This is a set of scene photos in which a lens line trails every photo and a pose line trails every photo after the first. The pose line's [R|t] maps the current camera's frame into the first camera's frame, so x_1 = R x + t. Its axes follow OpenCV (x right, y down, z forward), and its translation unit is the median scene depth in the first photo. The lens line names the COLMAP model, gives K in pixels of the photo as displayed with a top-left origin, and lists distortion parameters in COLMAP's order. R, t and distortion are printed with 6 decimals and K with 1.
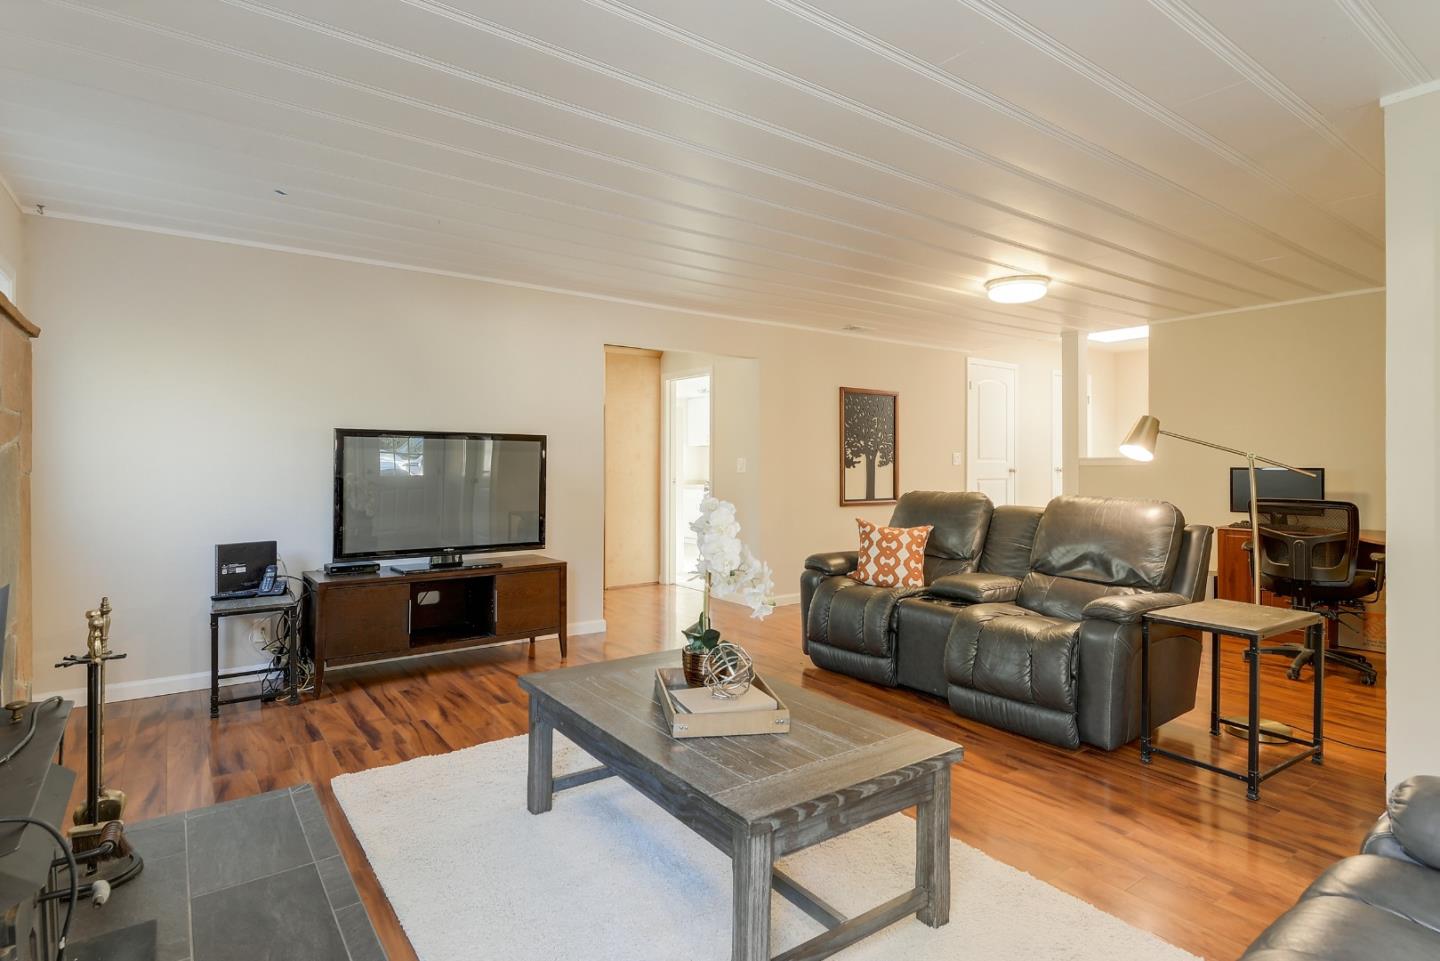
lens RADIAL K [[757.9, 0, 749.3], [0, 757.9, 465.4], [0, 0, 1]] dist [-0.000732, -0.000038]
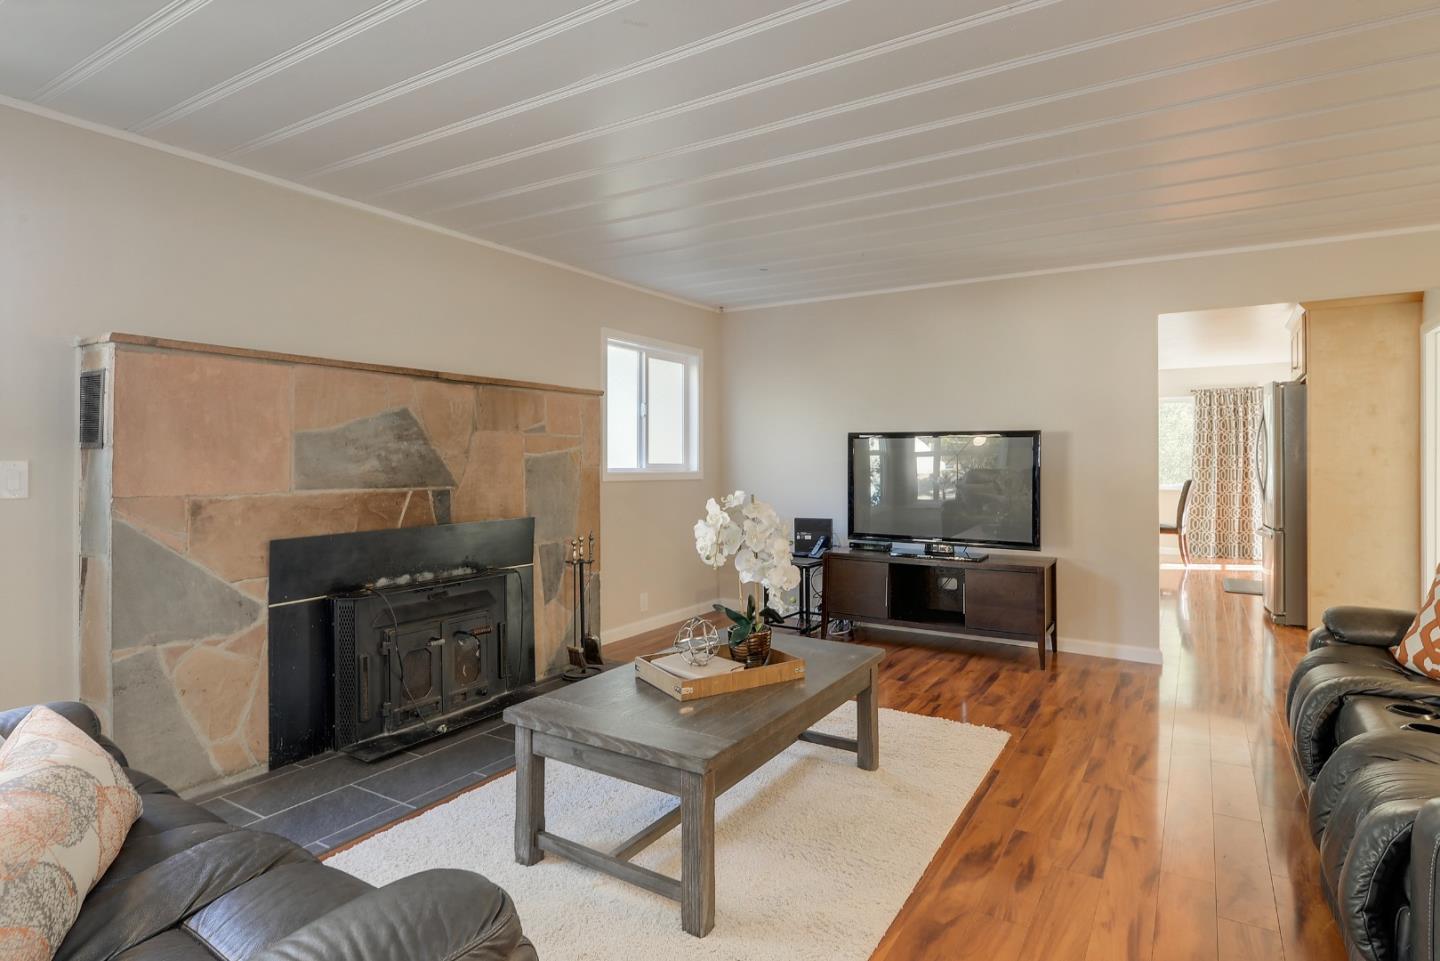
lens RADIAL K [[773.0, 0, 694.3], [0, 773.0, 459.0], [0, 0, 1]] dist [0.003473, -0.000302]
pose [[0.343111, -0.000799, -0.939295, 0.590787], [-0.000682, 0.999999, -0.001099, -0.003581], [0.939295, 0.001017, 0.343110, 0.323850]]
